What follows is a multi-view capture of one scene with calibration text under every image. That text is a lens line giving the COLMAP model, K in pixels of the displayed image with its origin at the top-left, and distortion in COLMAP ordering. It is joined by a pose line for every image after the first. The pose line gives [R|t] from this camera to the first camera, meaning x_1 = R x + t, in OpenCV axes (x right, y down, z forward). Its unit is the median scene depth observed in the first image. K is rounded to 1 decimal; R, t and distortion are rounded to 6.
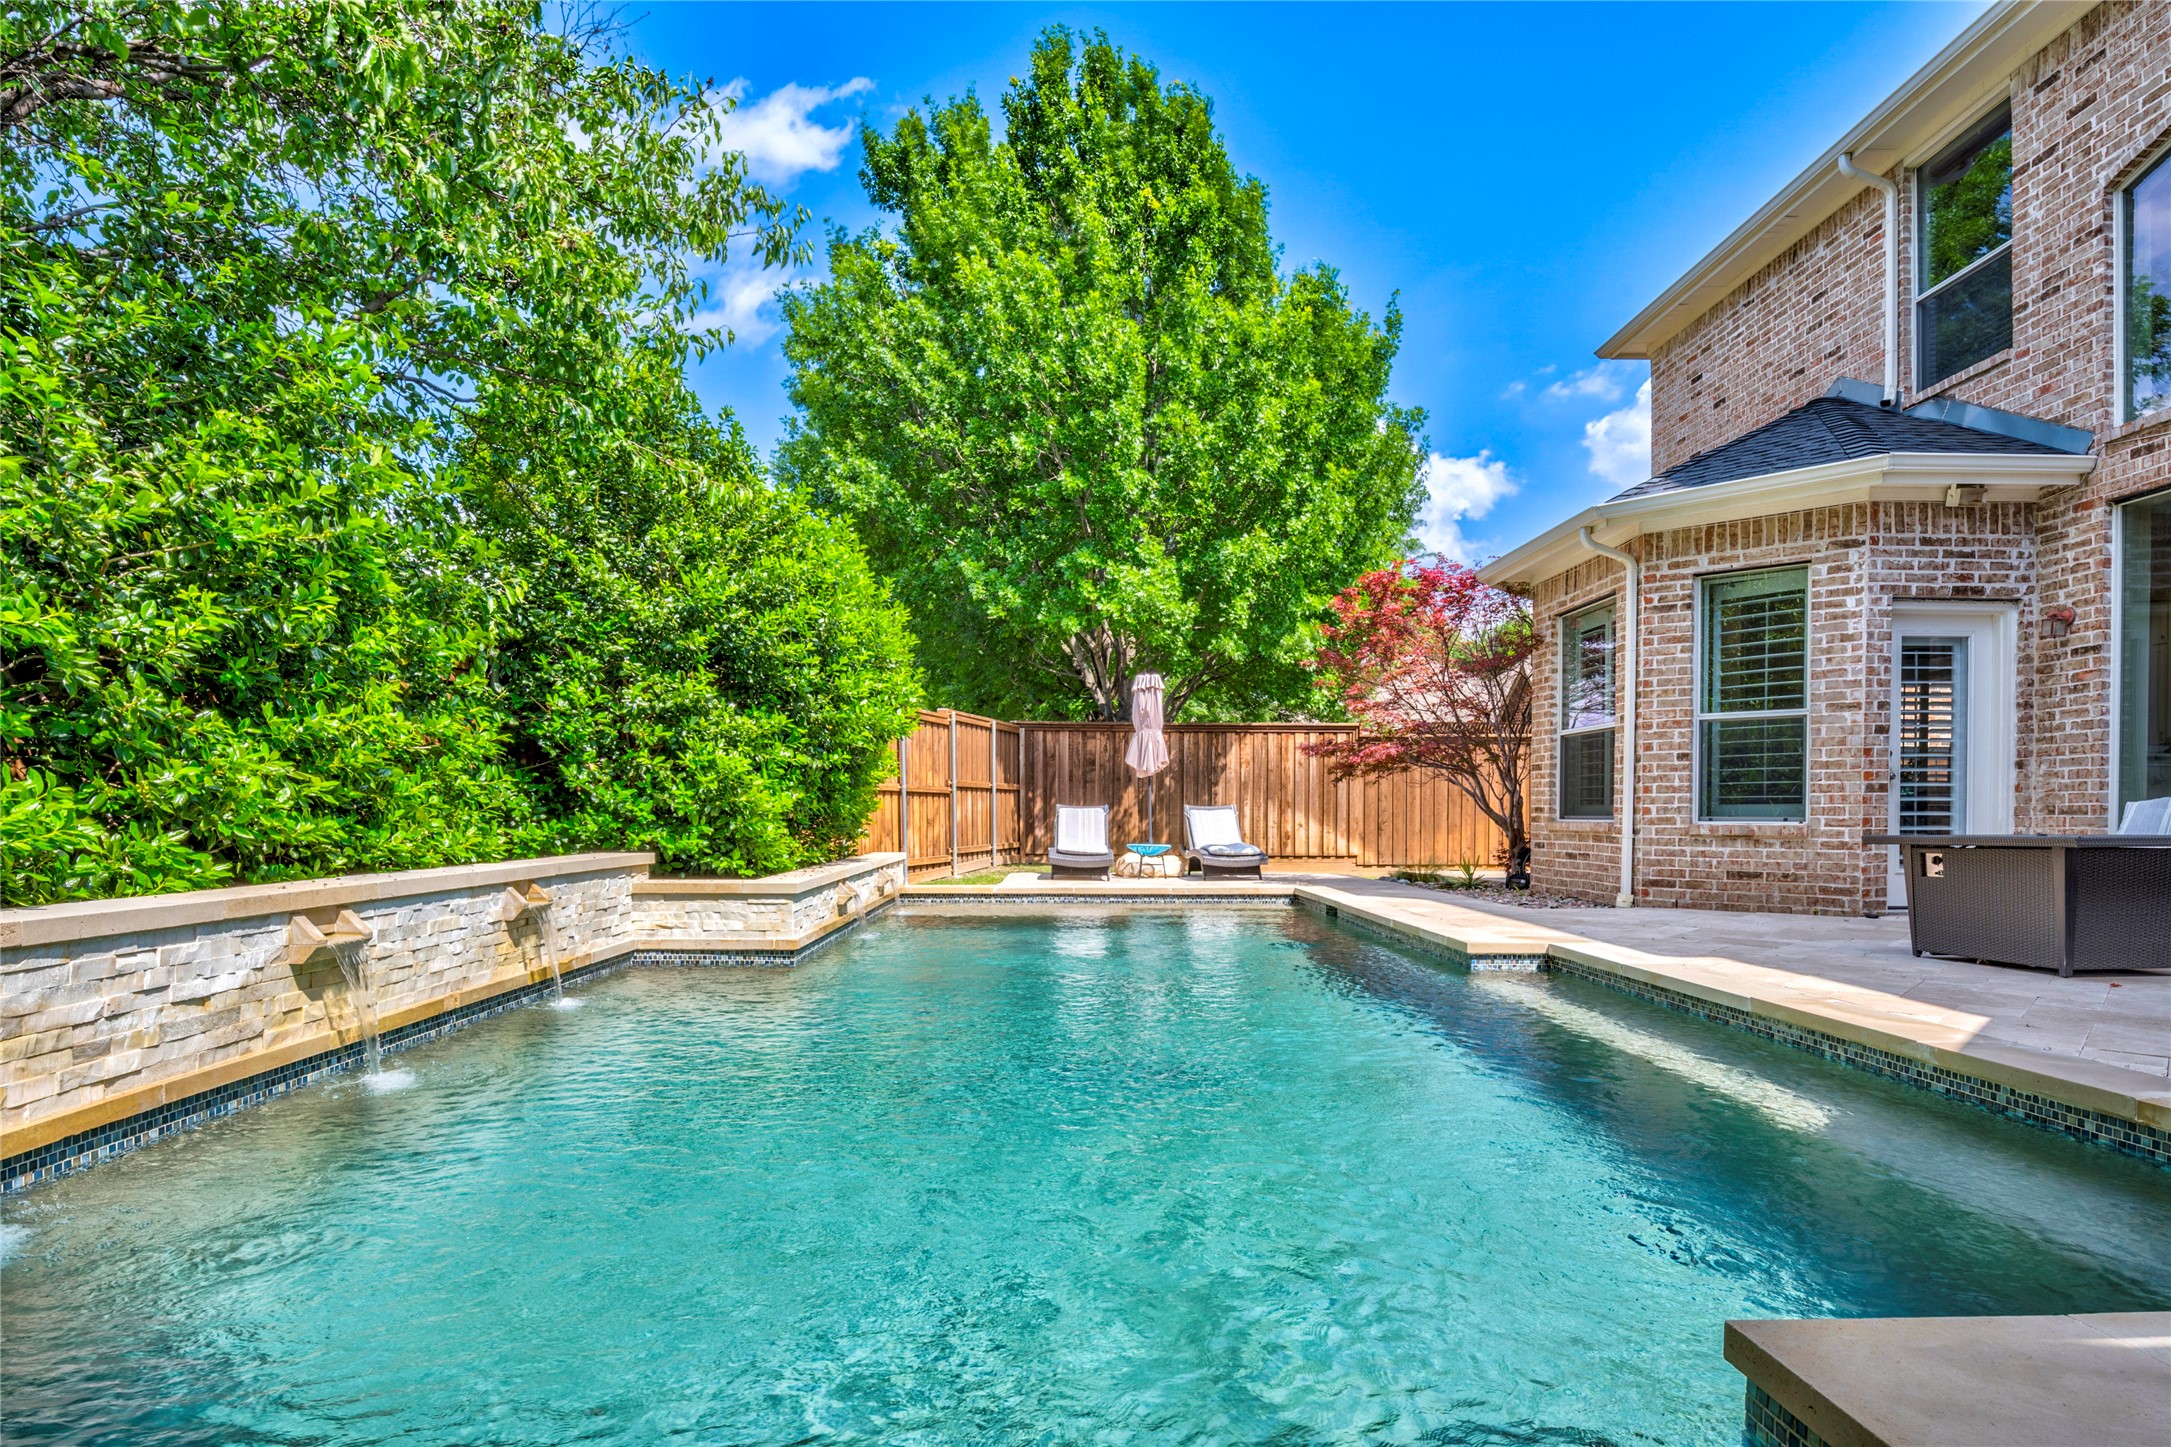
lens RADIAL K [[1195.6, 0, 1085.6], [0, 1195.6, 819.3], [0, 0, 1]] dist [-0.015278, -0.001068]
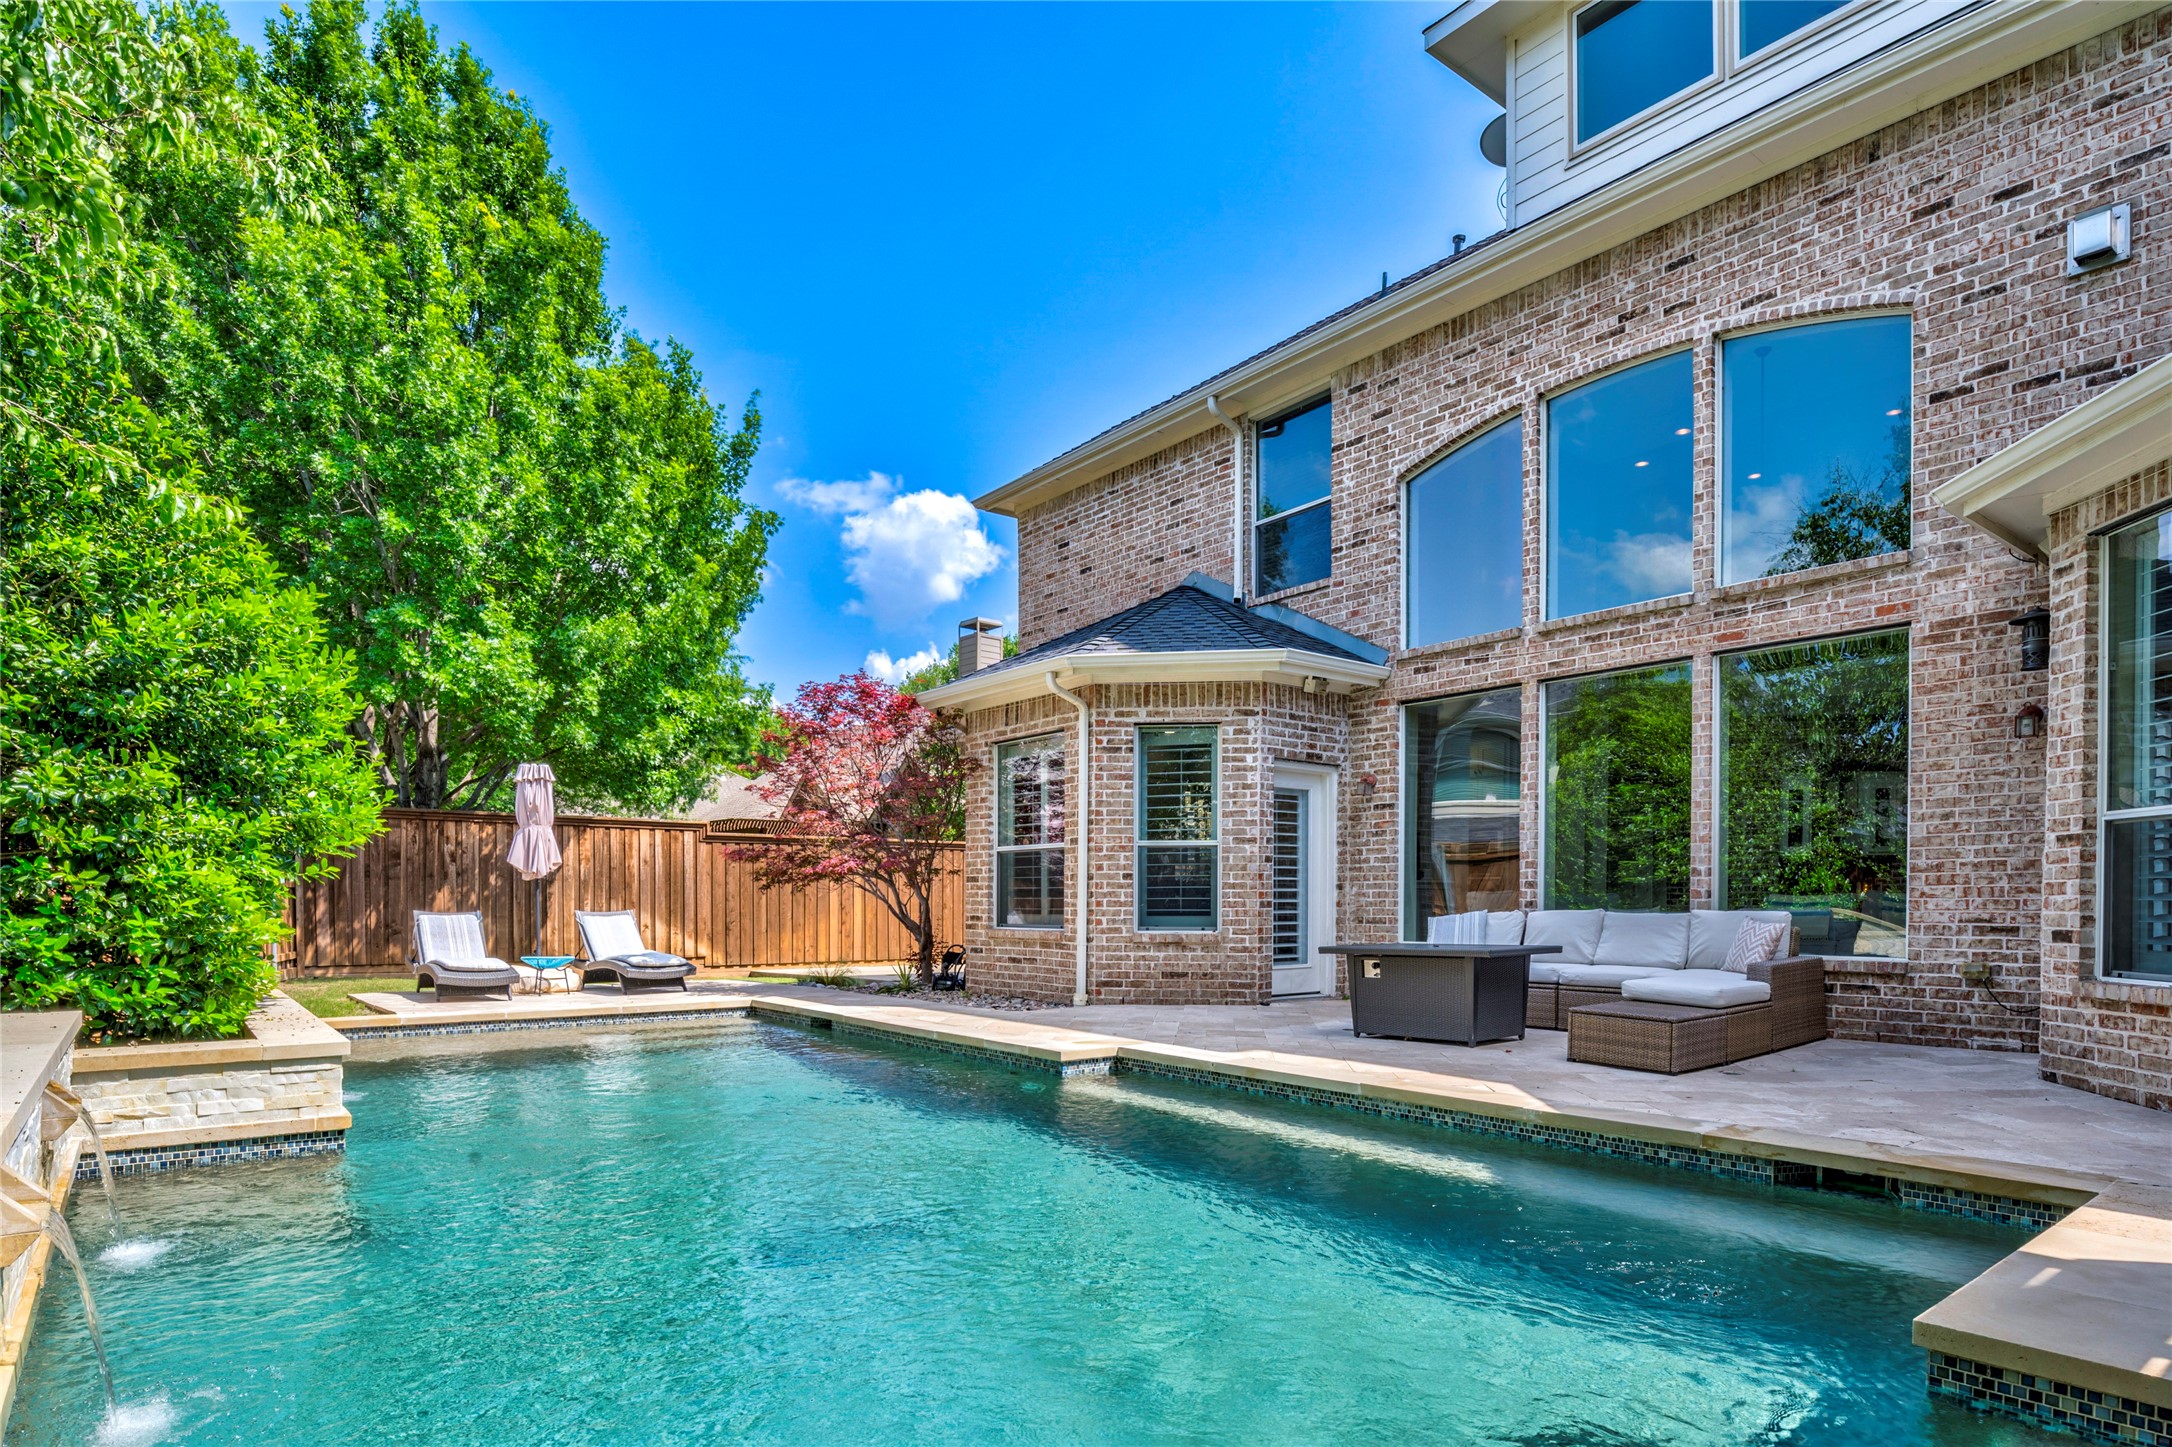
lens RADIAL K [[1185.3, 0, 1086.5], [0, 1185.3, 909.8], [0, 0, 1]] dist [-0.000957, -0.015017]
pose [[0.794885, -0.005498, 0.606735, -0.253842], [0.003638, 0.999984, 0.004294, -0.025113], [-0.606749, -0.001206, 0.794892, 0.088109]]
